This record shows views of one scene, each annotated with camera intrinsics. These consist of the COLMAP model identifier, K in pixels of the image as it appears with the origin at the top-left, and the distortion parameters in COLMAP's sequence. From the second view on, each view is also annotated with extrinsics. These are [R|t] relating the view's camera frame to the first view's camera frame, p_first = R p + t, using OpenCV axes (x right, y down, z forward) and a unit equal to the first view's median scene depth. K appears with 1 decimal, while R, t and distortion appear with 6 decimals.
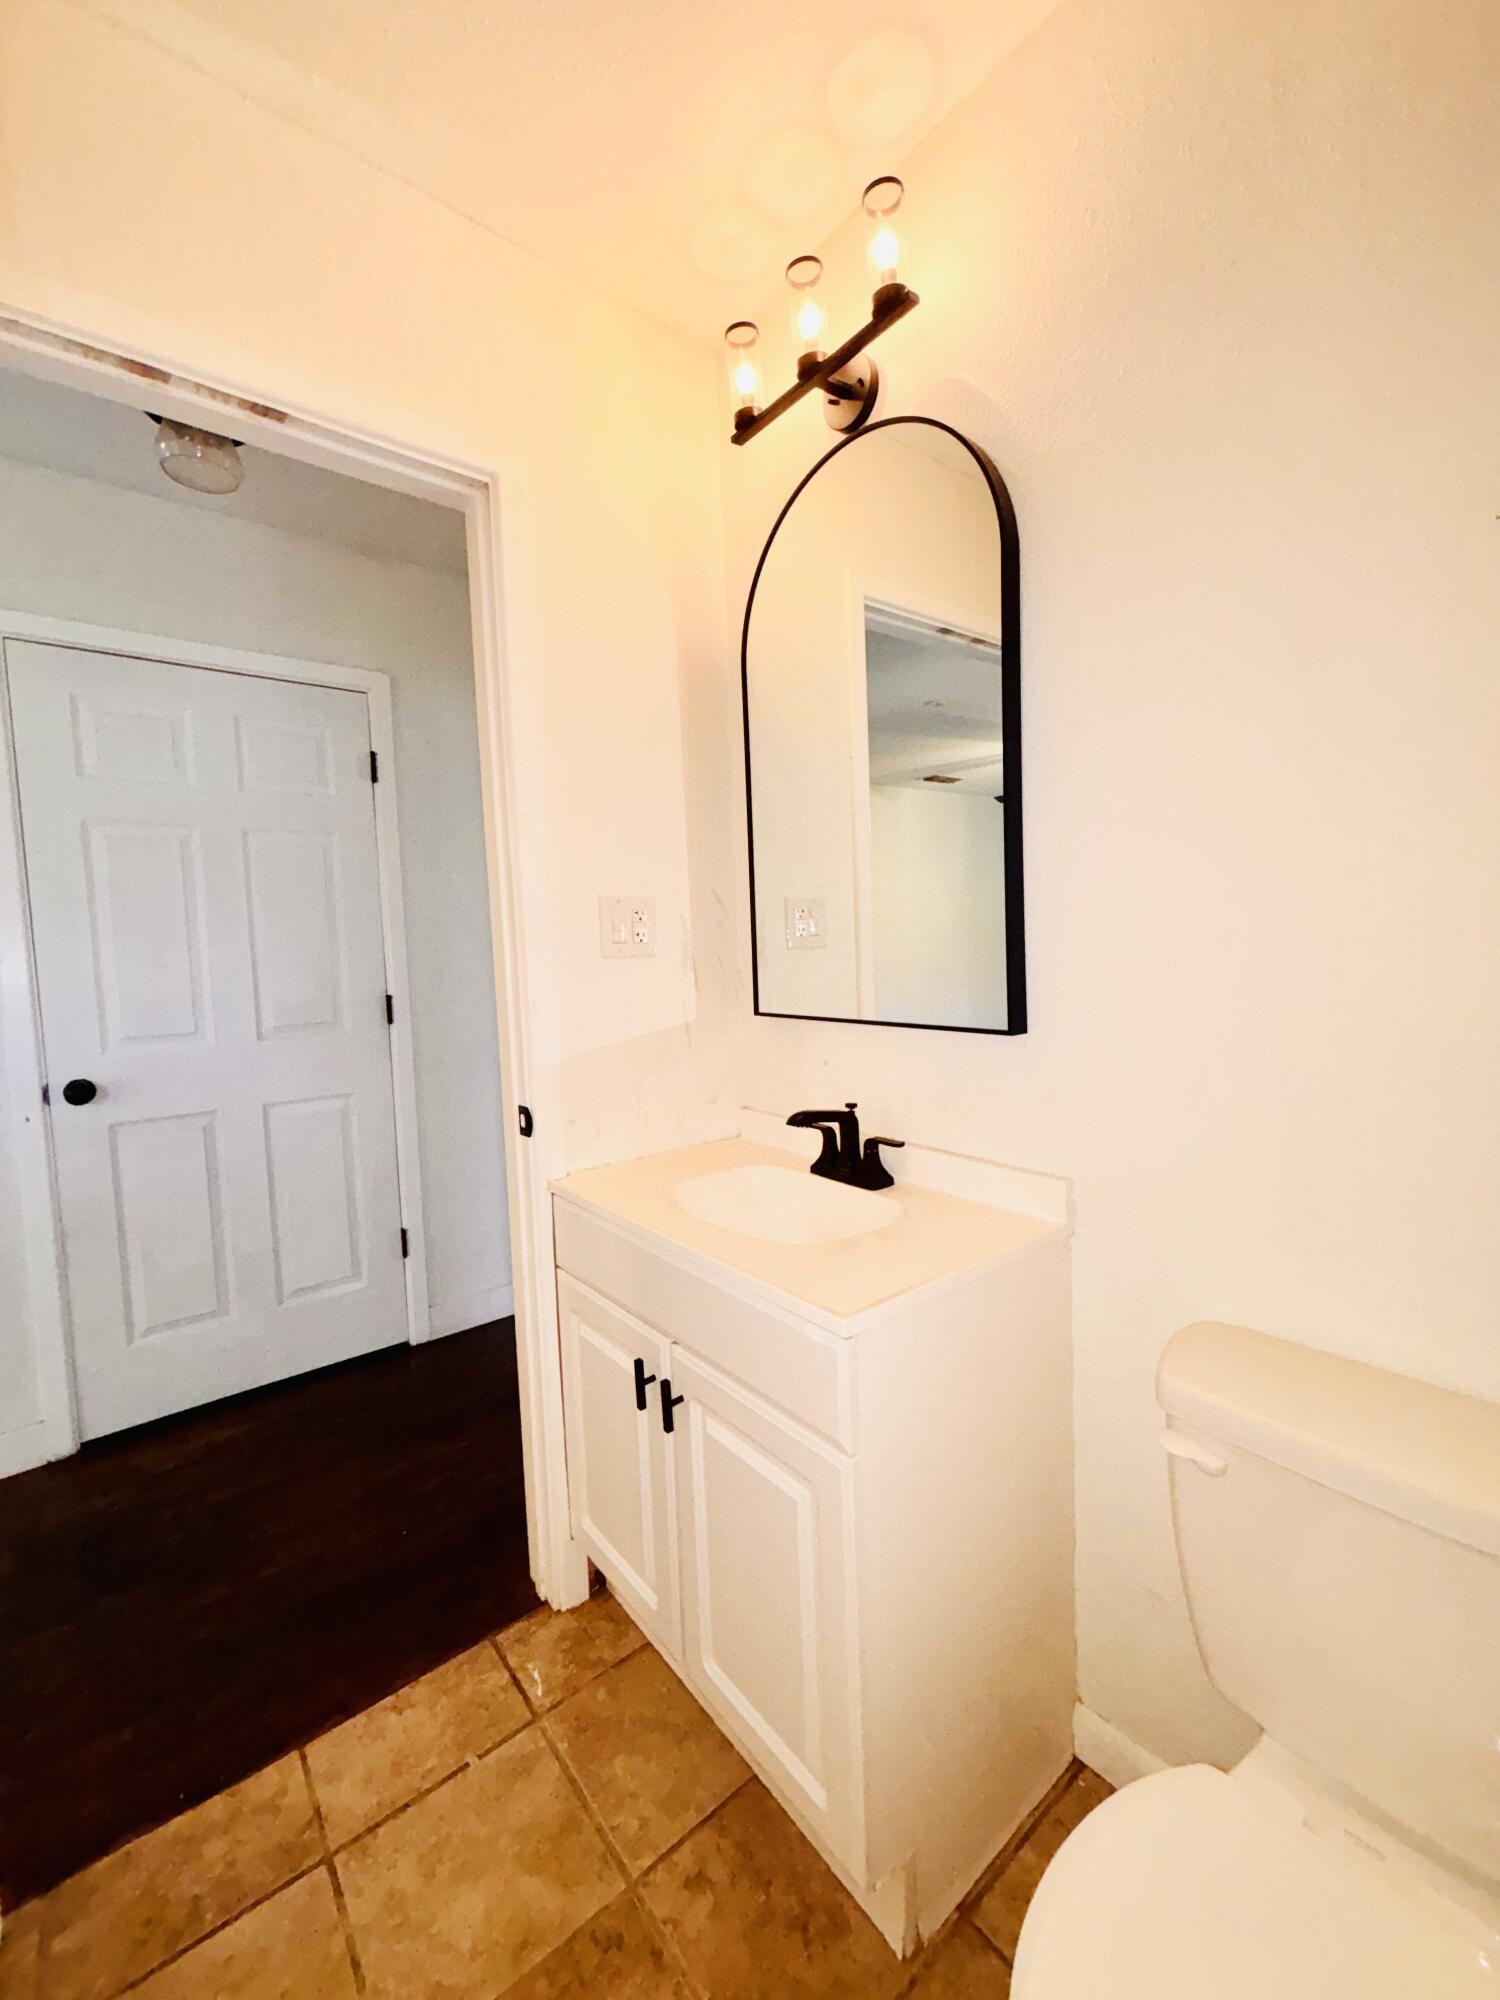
lens RADIAL K [[805.4, 0, 758.1], [0, 805.4, 994.8], [0, 0, 1]] dist [-0.001388, -0.000192]
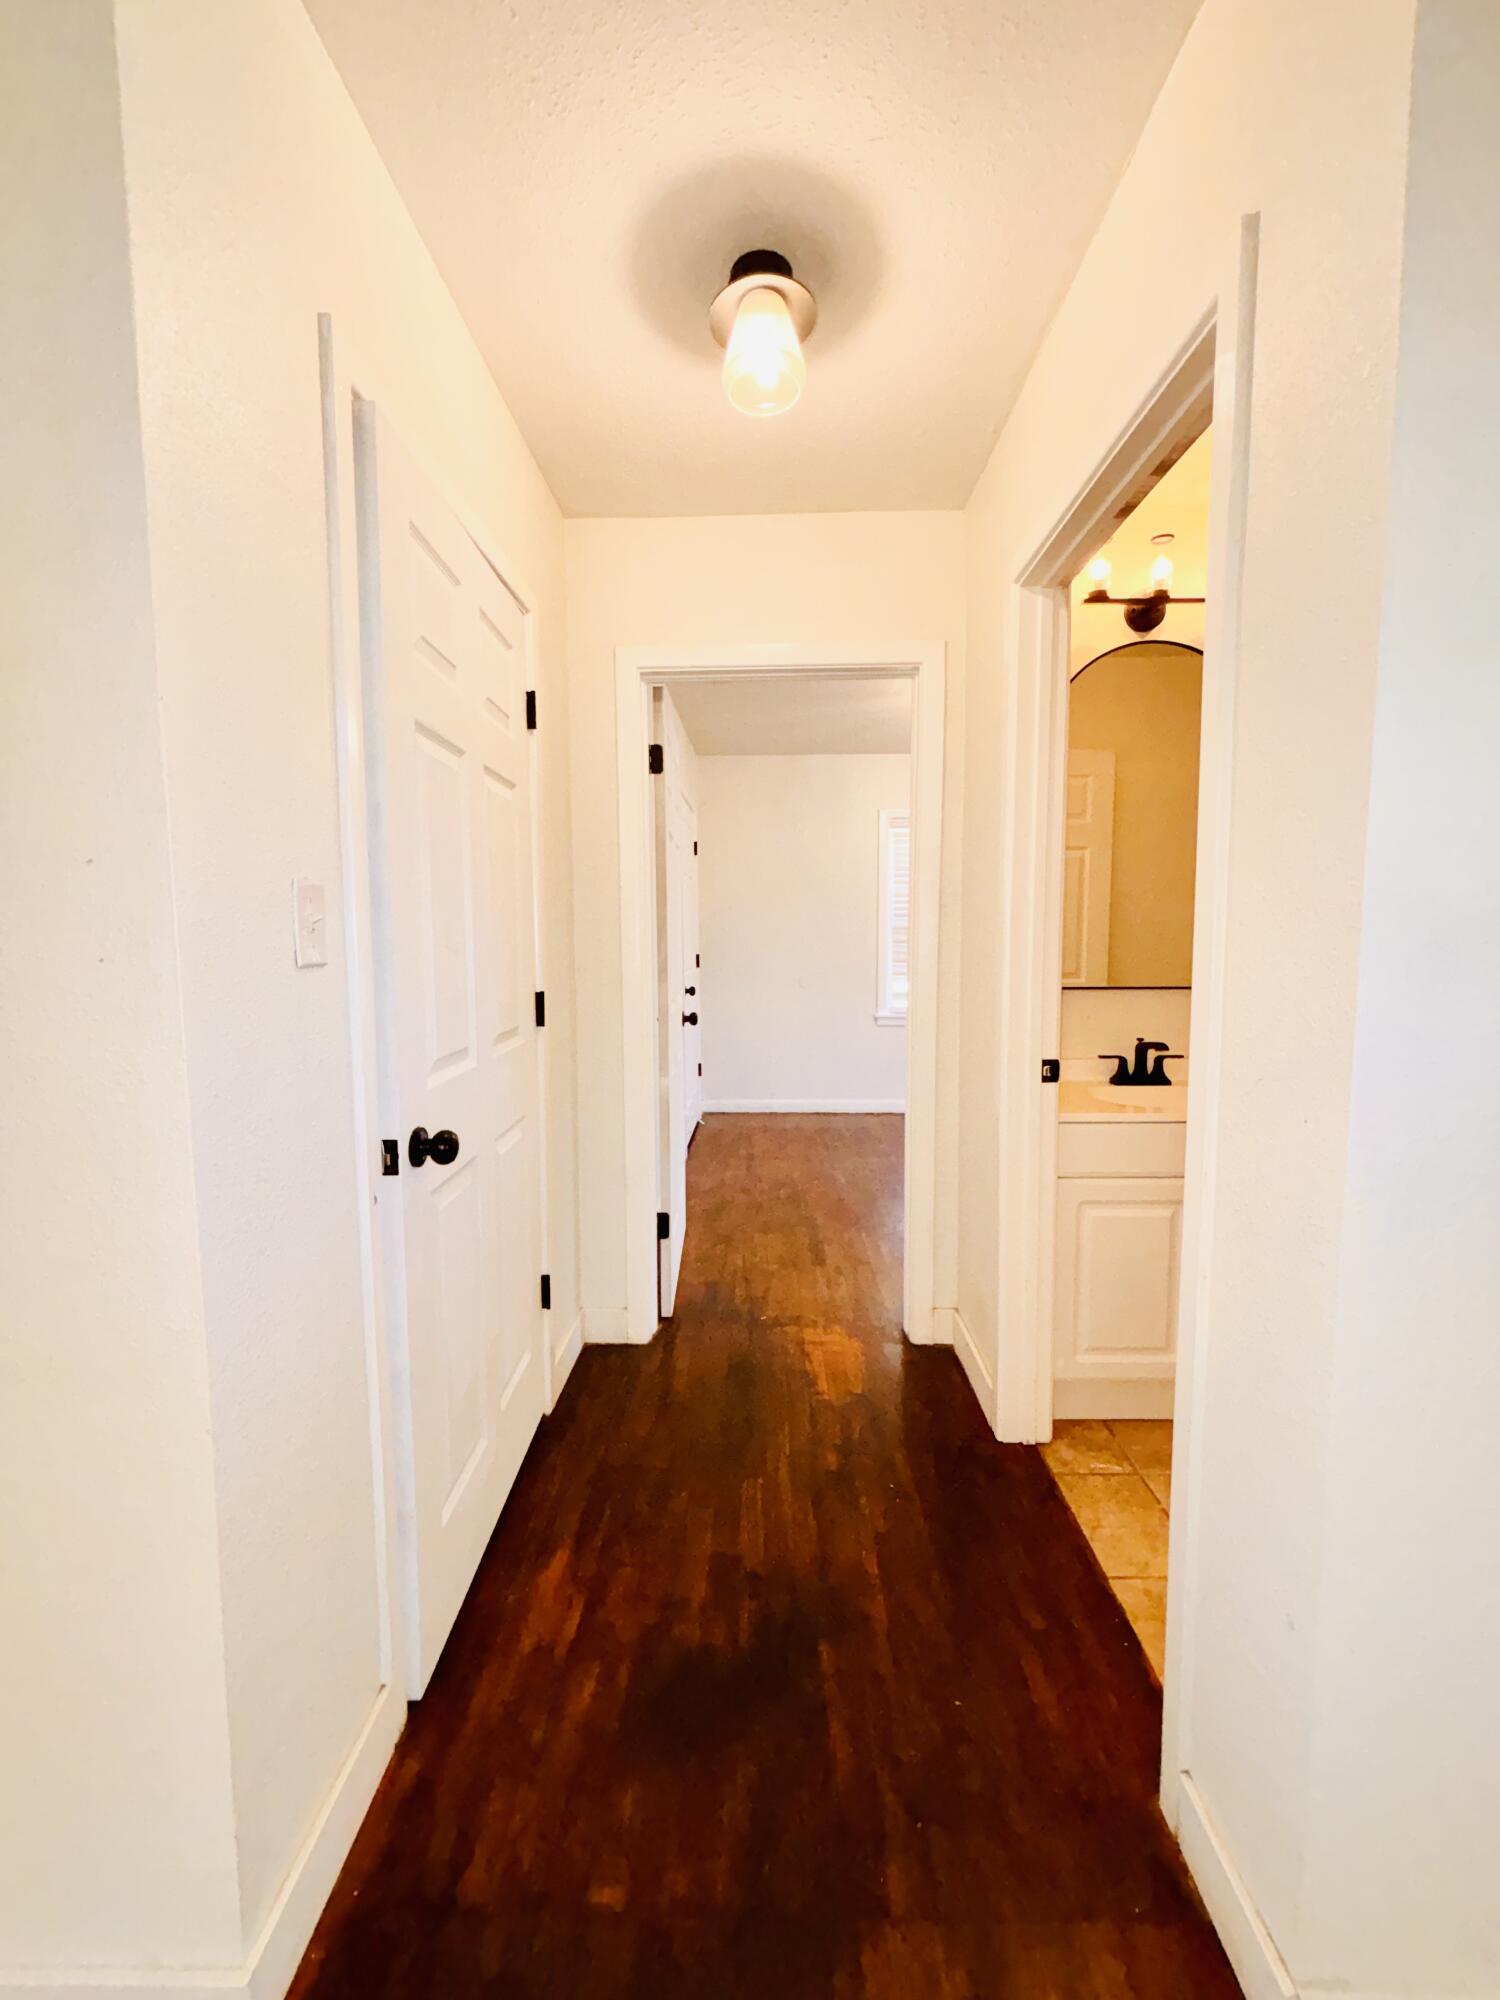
lens RADIAL K [[805.4, 0, 758.1], [0, 805.4, 994.8], [0, 0, 1]] dist [-0.001388, -0.000192]
pose [[0.641751, -0.029344, 0.766351, -2.073457], [0.033585, 0.999384, 0.010142, 0.004430], [-0.766177, 0.019229, 0.642342, 0.672346]]
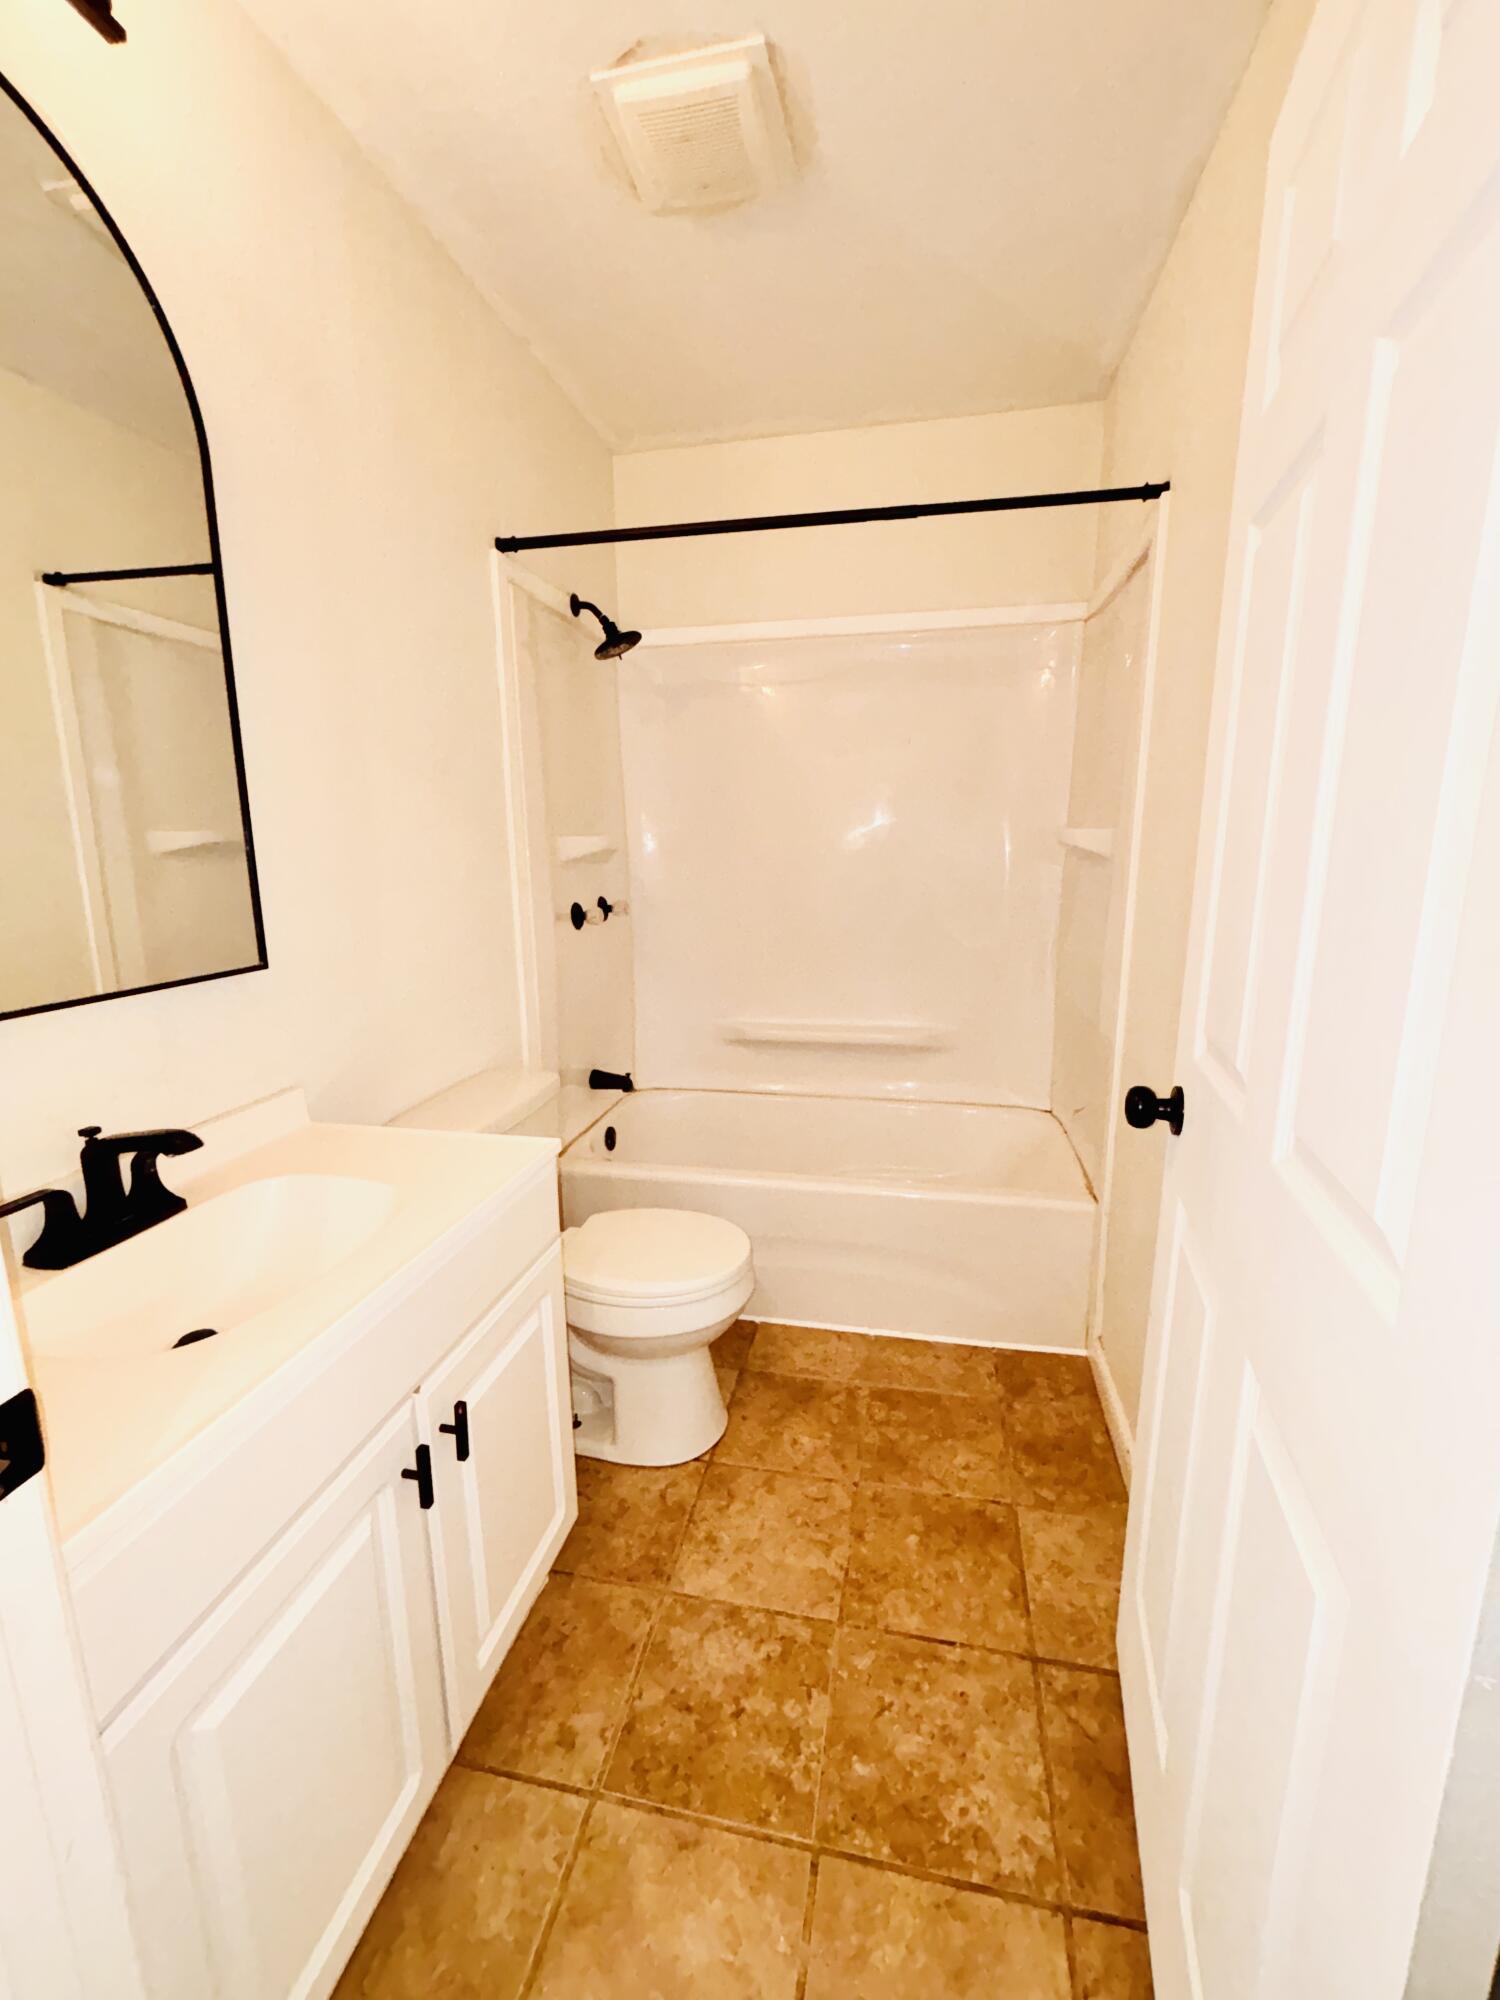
lens RADIAL K [[805.4, 0, 758.1], [0, 805.4, 994.8], [0, 0, 1]] dist [-0.001388, -0.000192]
pose [[-0.636119, -0.109499, 0.763781, -0.911641], [0.079249, 0.975372, 0.205836, -0.081828], [-0.767510, 0.191465, -0.611776, 1.203827]]
